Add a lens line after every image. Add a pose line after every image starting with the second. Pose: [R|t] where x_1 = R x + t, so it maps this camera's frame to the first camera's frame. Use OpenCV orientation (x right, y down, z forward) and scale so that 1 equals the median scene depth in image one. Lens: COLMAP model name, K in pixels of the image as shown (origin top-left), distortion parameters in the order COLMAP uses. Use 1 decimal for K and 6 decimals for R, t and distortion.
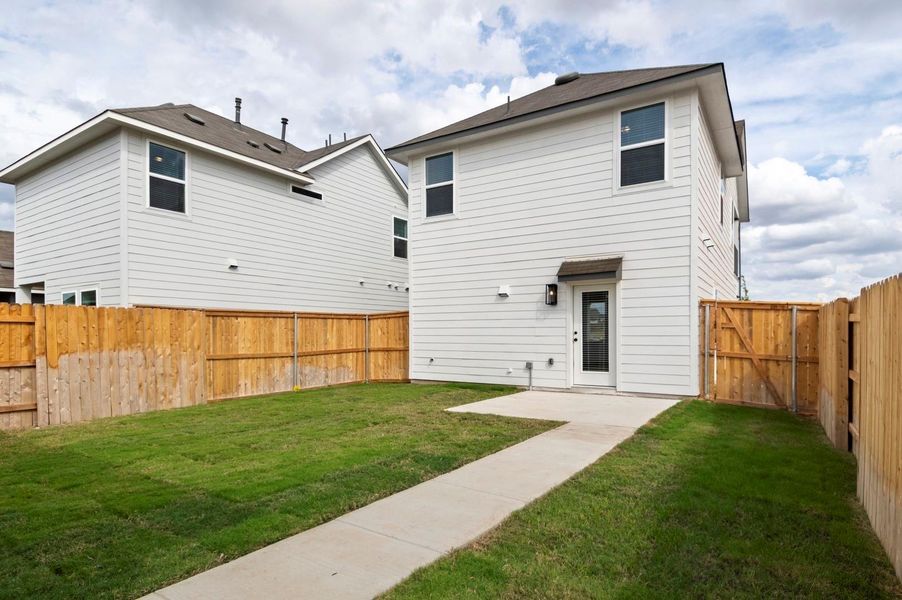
lens RADIAL K [[482.7, 0, 468.1], [0, 482.7, 318.5], [0, 0, 1]] dist [0.024827, -0.032300]
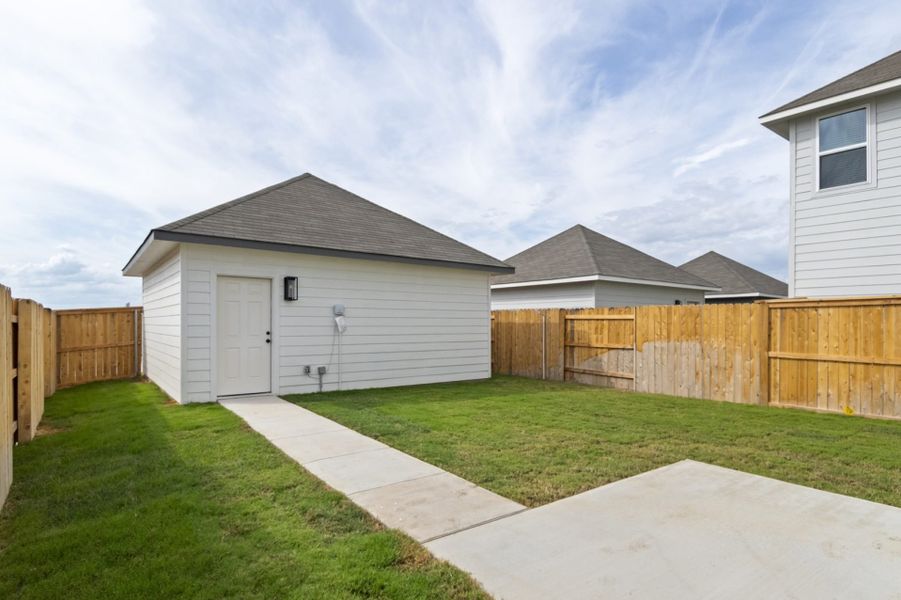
lens RADIAL K [[477.0, 0, 454.7], [0, 477.0, 323.2], [0, 0, 1]] dist [-0.000414, -0.030230]
pose [[-0.342928, 0.002374, -0.939359, 0.527615], [0.022462, 0.999732, -0.005674, 0.014769], [0.939093, -0.023045, -0.342890, 0.822198]]
